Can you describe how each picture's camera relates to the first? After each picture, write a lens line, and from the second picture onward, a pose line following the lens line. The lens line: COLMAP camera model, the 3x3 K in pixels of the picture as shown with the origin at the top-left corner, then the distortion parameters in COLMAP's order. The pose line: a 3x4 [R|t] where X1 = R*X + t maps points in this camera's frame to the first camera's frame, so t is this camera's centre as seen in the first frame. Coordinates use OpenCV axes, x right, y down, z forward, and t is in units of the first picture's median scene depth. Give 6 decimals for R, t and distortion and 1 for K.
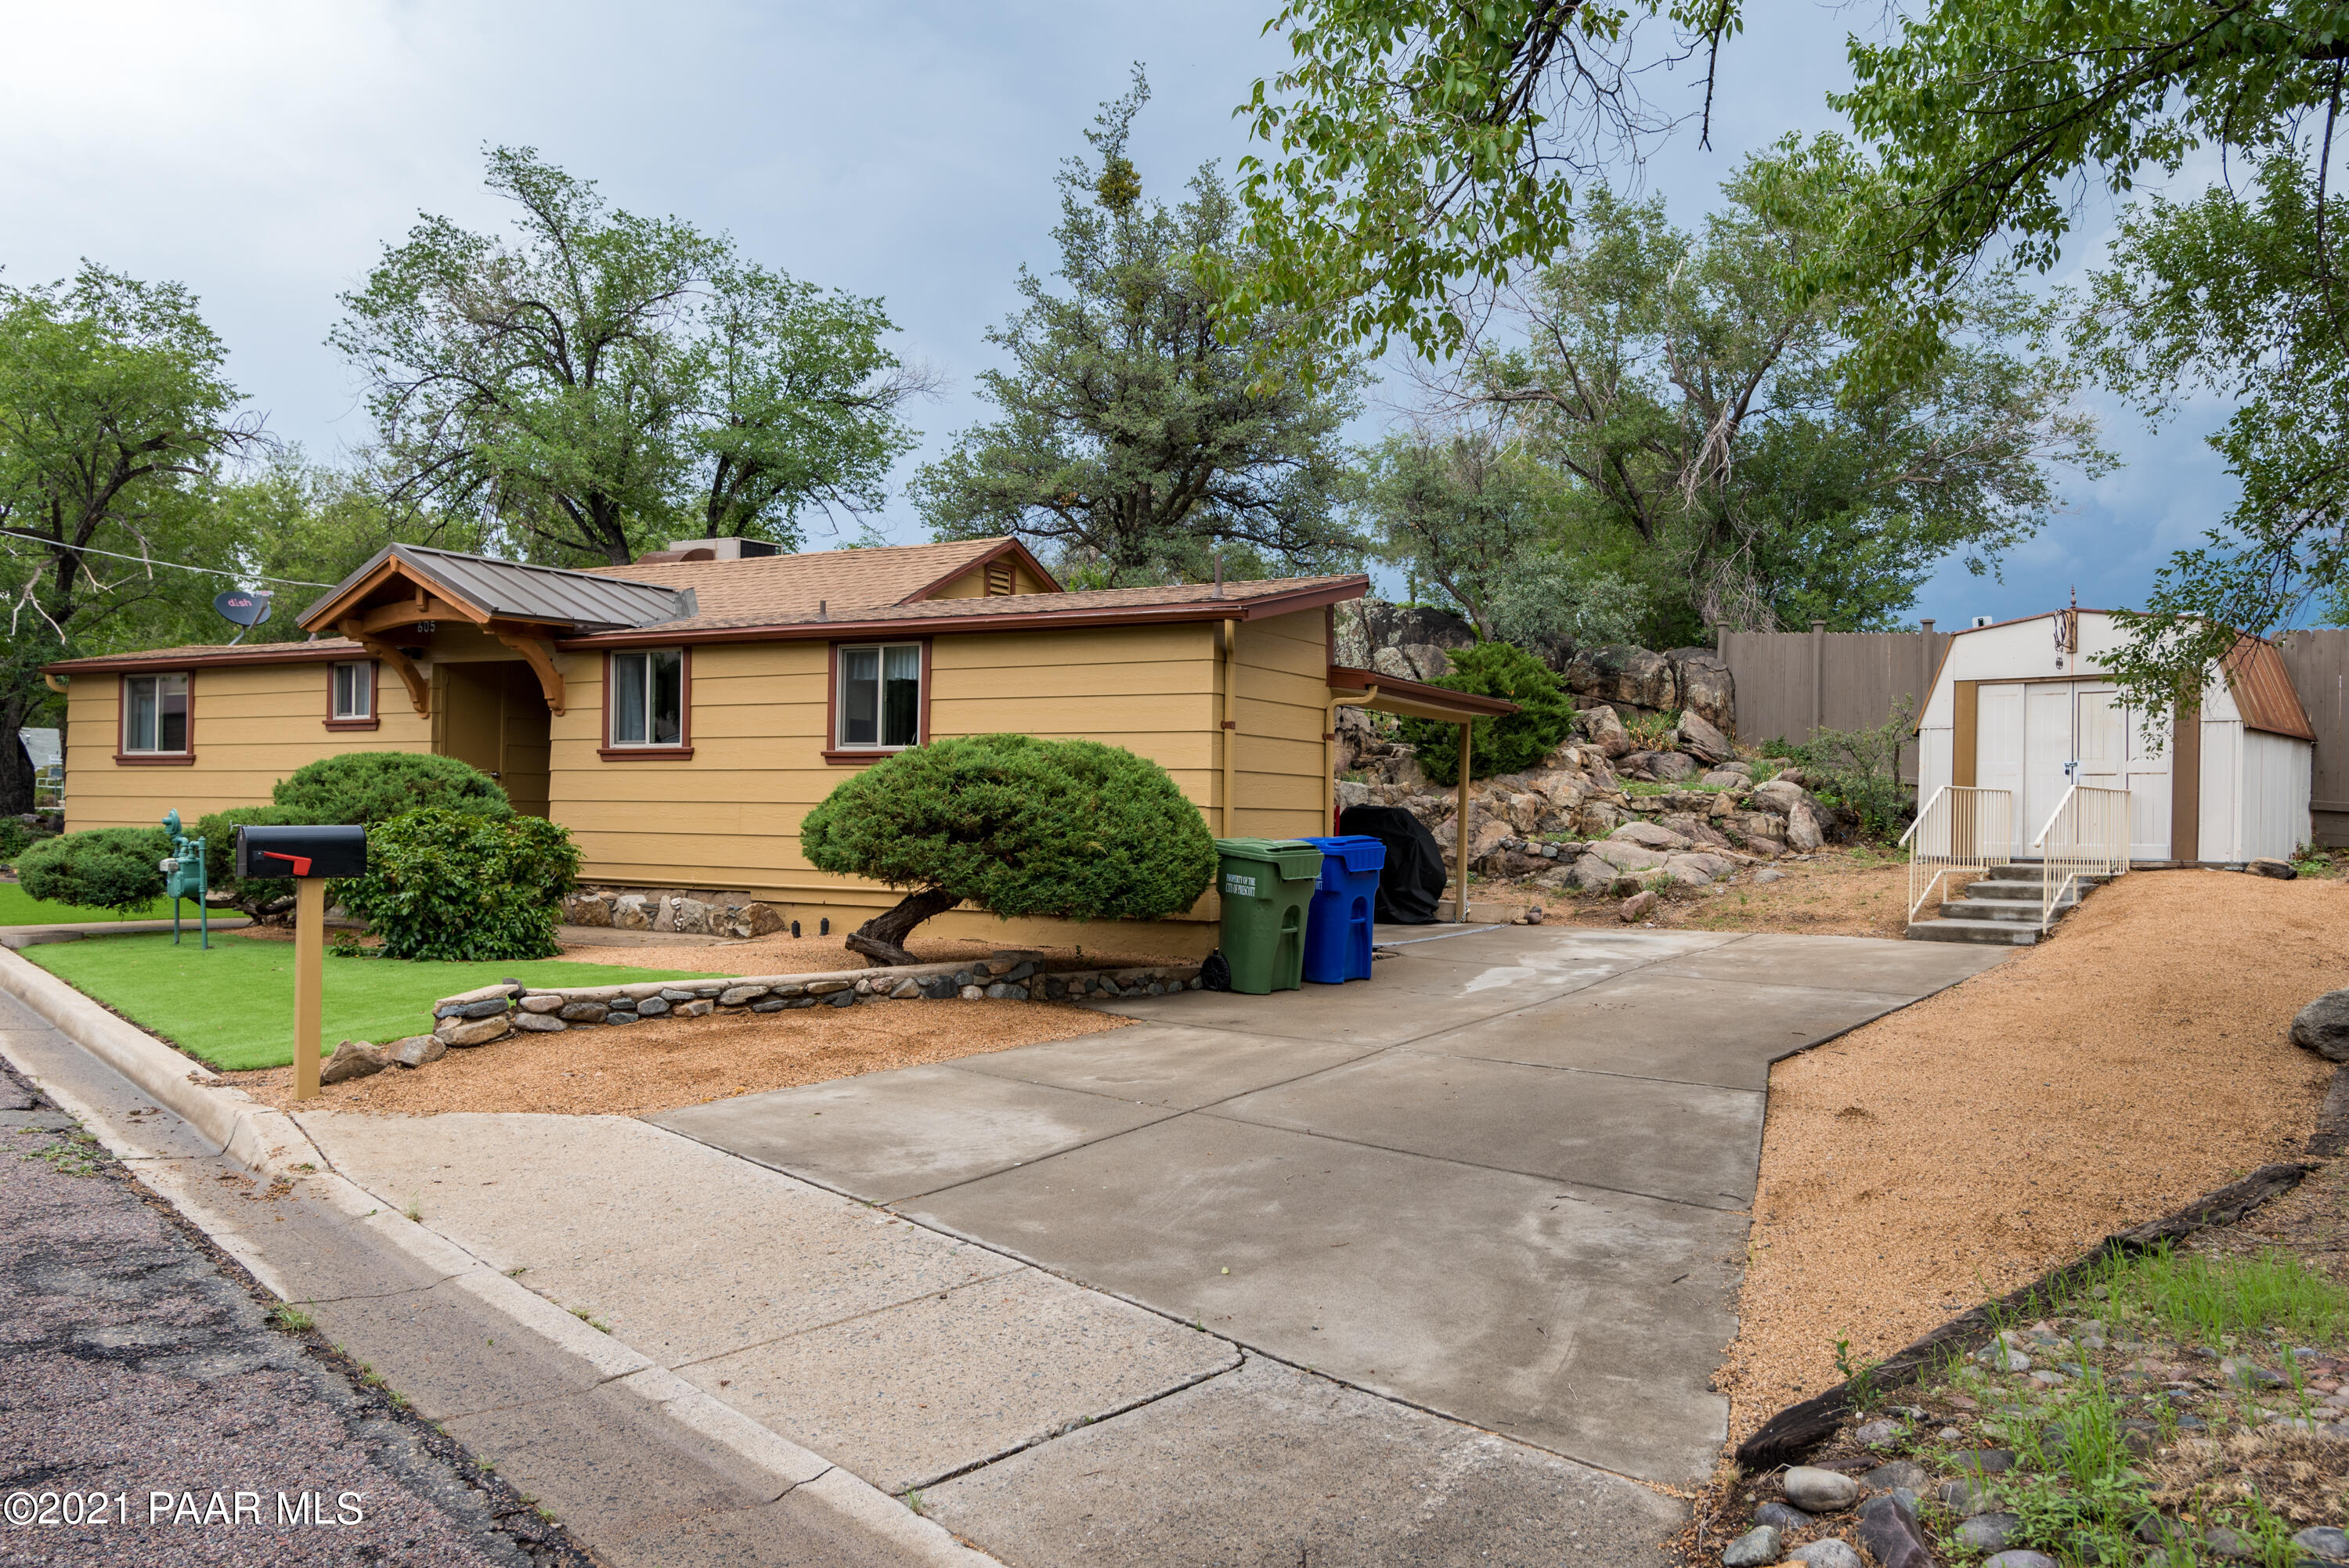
lens RADIAL K [[1657.8, 0, 1179.0], [0, 1657.8, 781.3], [0, 0, 1]] dist [0.004722, 0.003668]
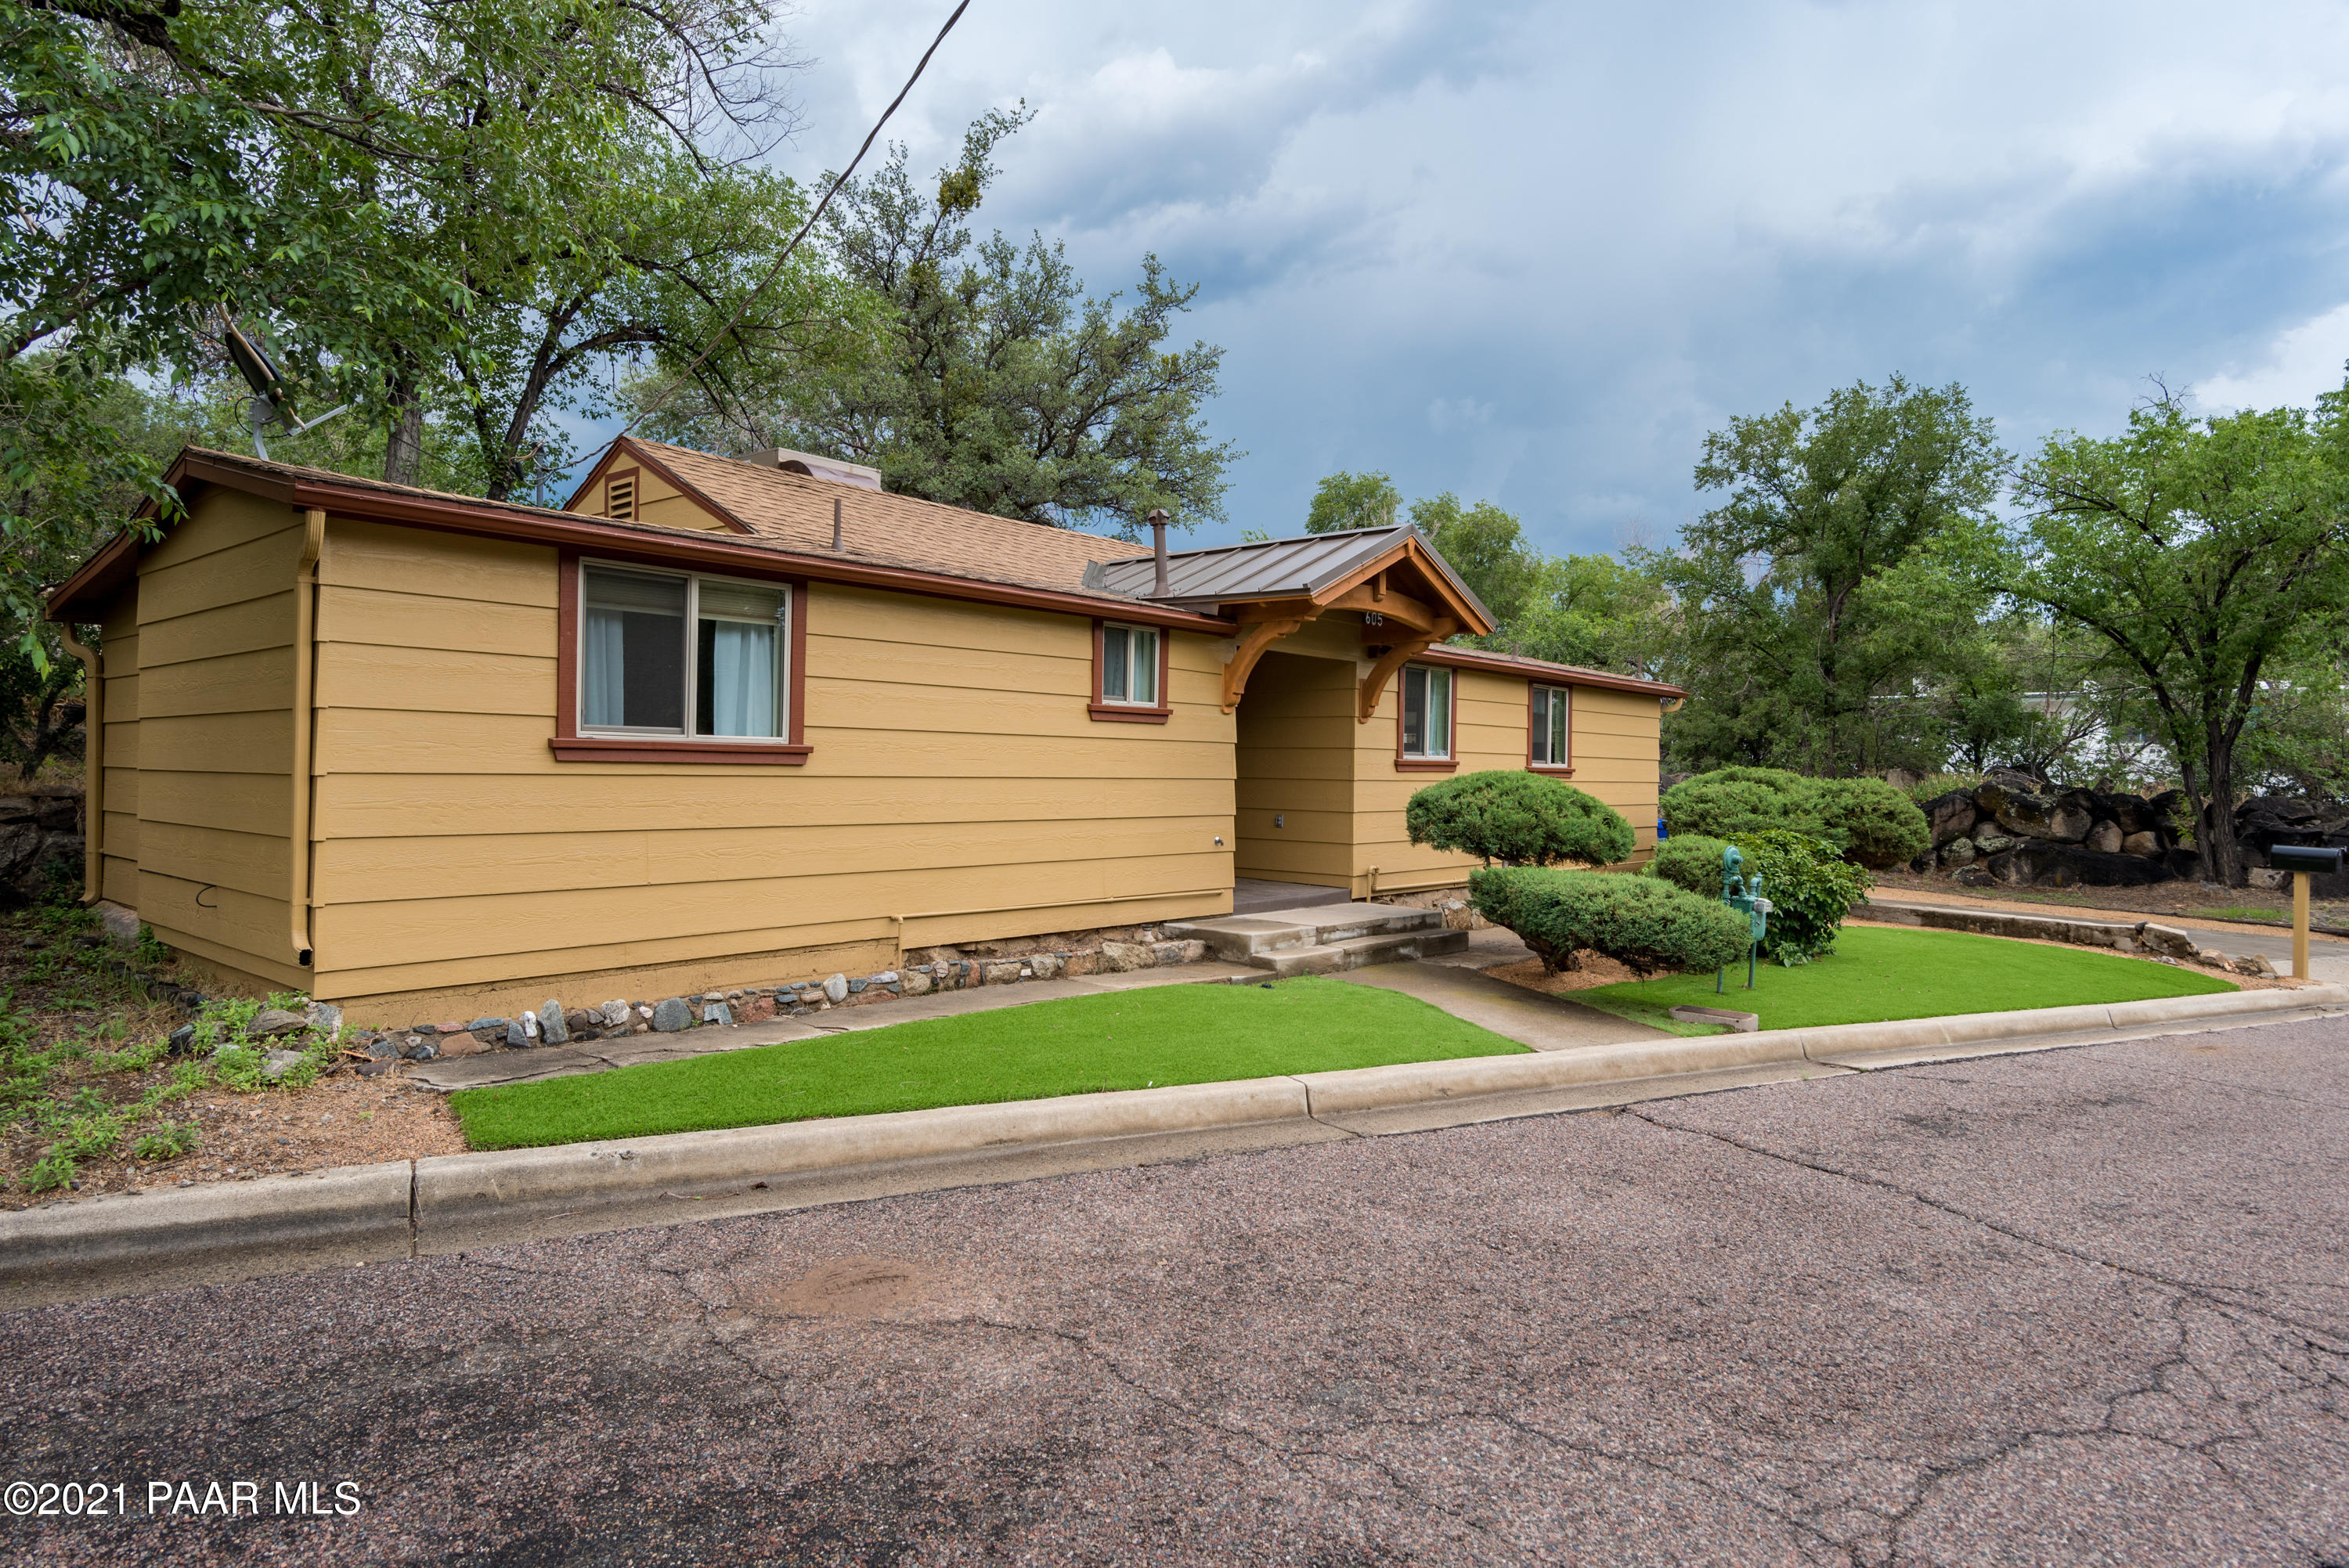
lens RADIAL K [[1380.0, 0, 1175.4], [0, 1380.0, 779.0], [0, 0, 1]] dist [0.007932, 0.000348]
pose [[0.207928, -0.012661, 0.978062, -1.161637], [-0.027062, 0.999459, 0.018691, -0.019670], [-0.977770, -0.030355, 0.207473, 0.938593]]
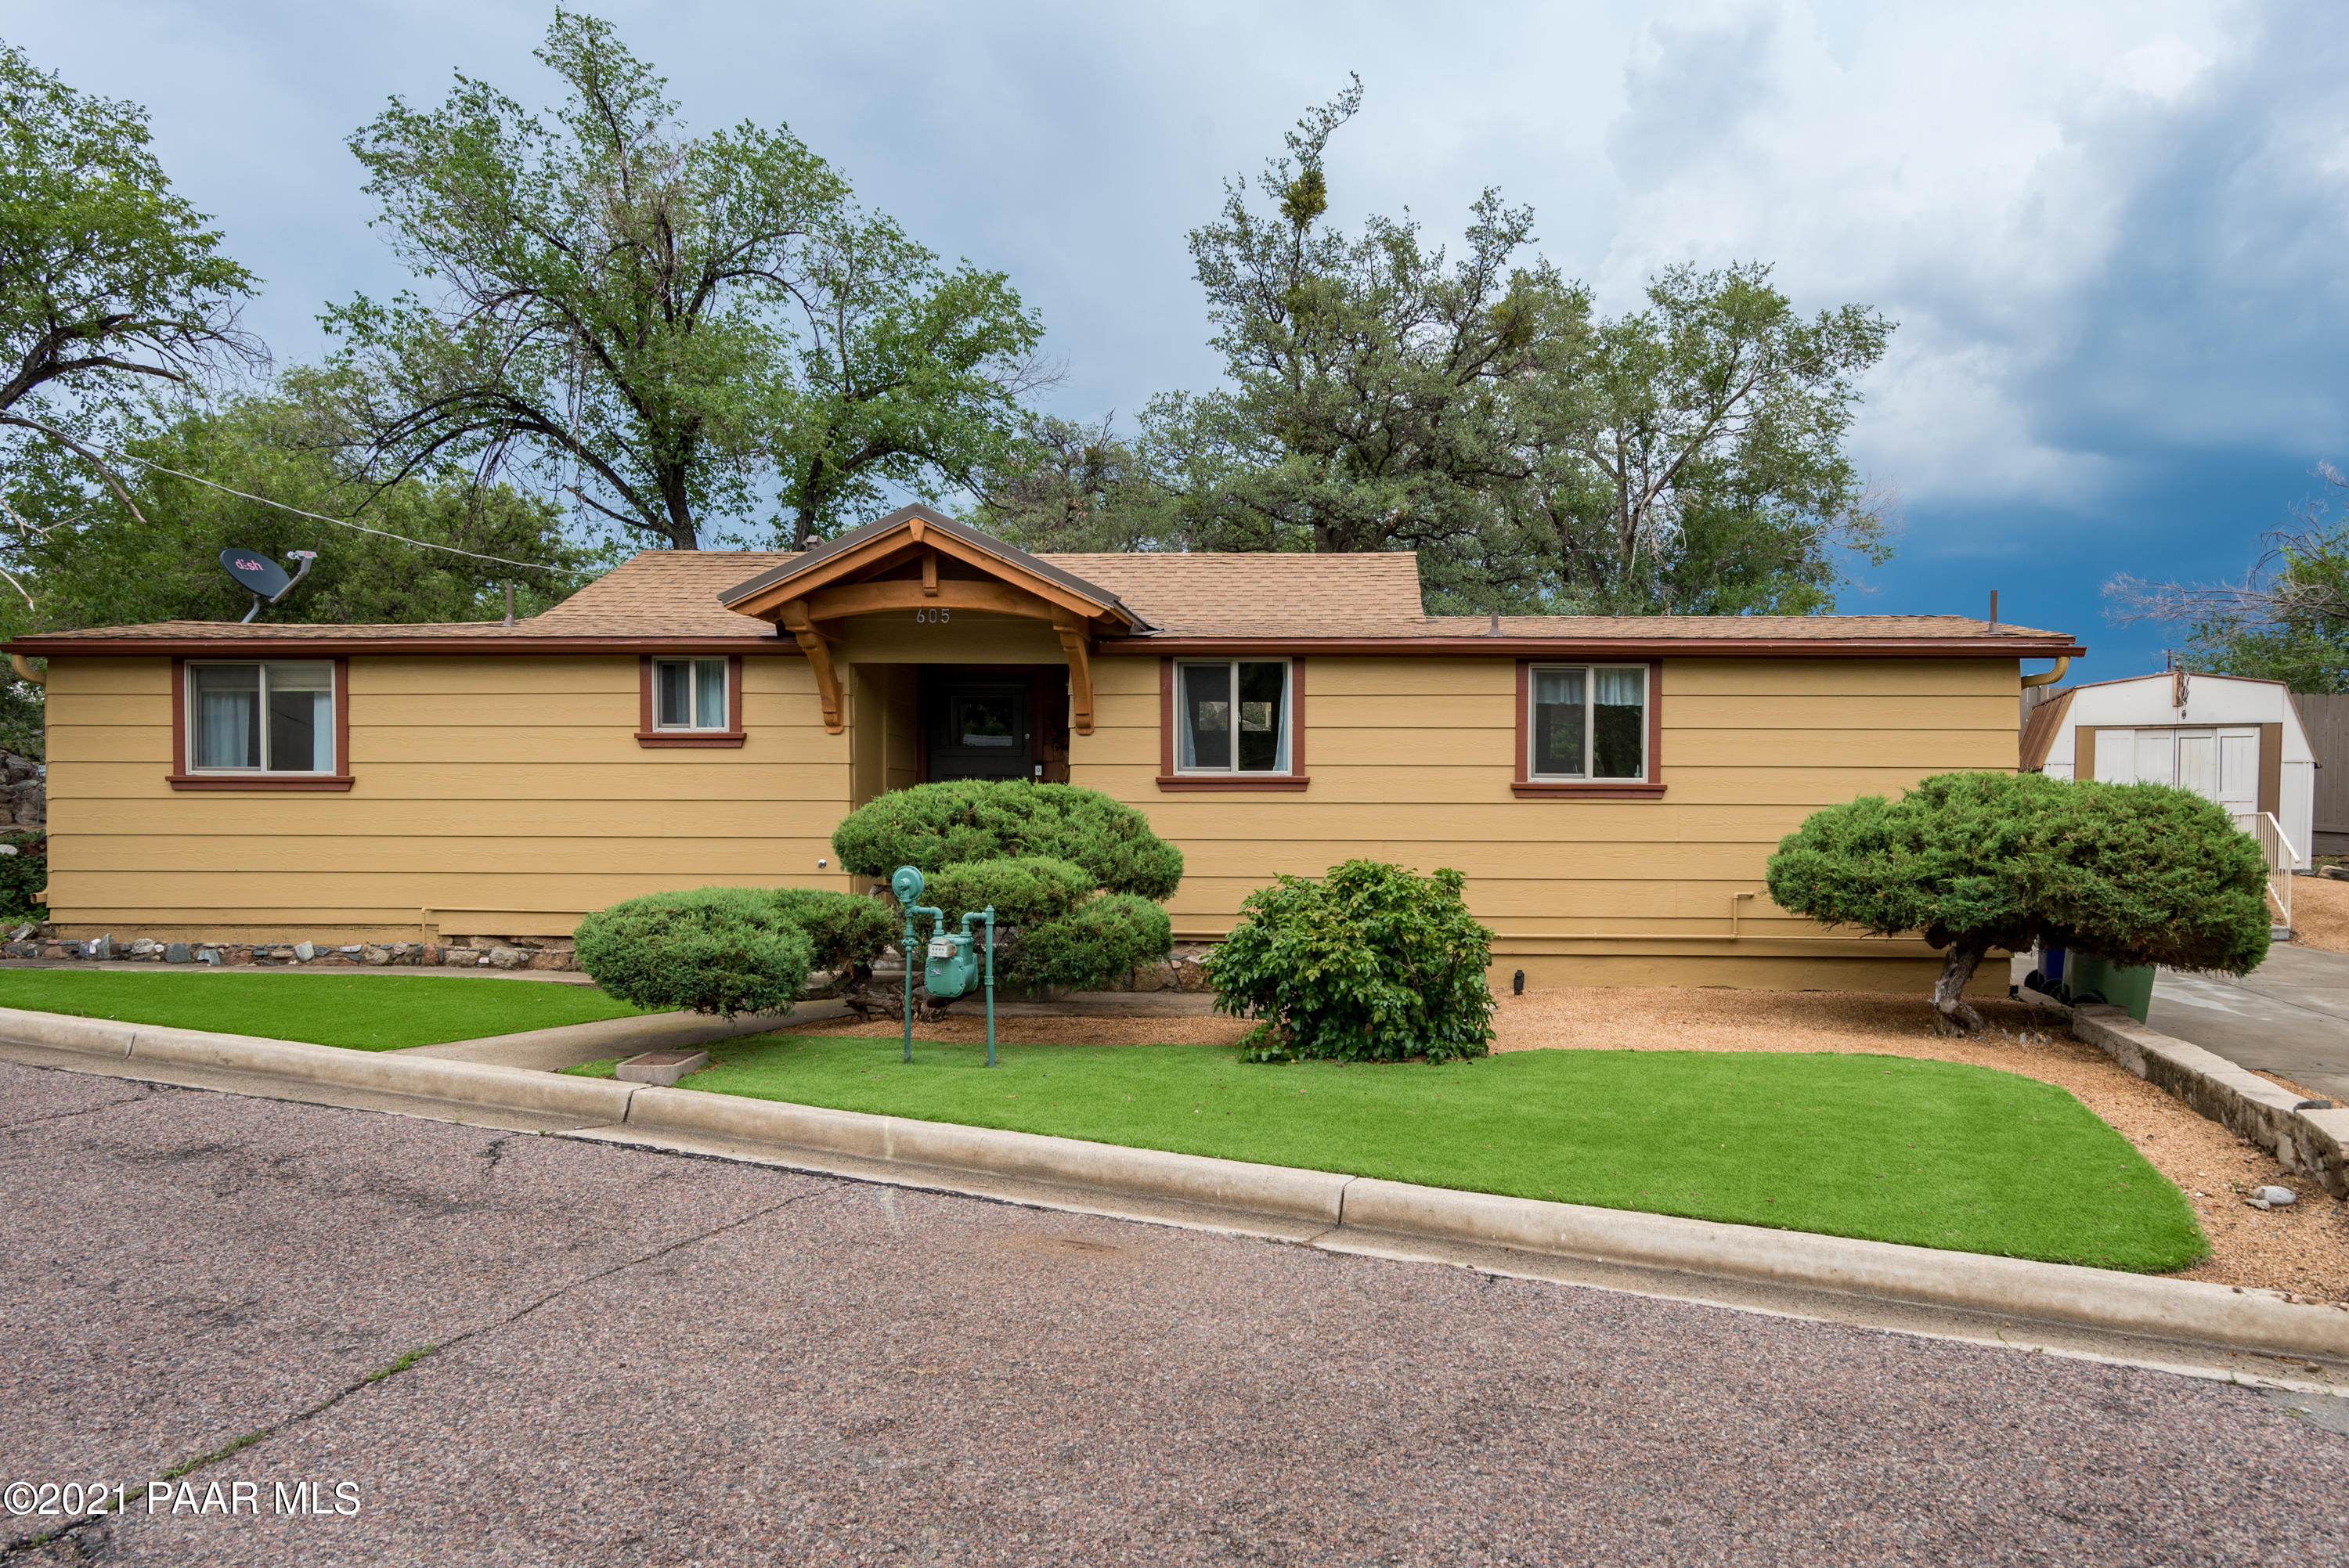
lens RADIAL K [[1462.2, 0, 1169.3], [0, 1462.2, 803.8], [0, 0, 1]] dist [0.003237, -0.000016]
pose [[0.904728, -0.001990, 0.425985, -0.638356], [-0.001788, 0.999963, 0.008468, -0.012012], [-0.425986, -0.008422, 0.904691, 0.336738]]
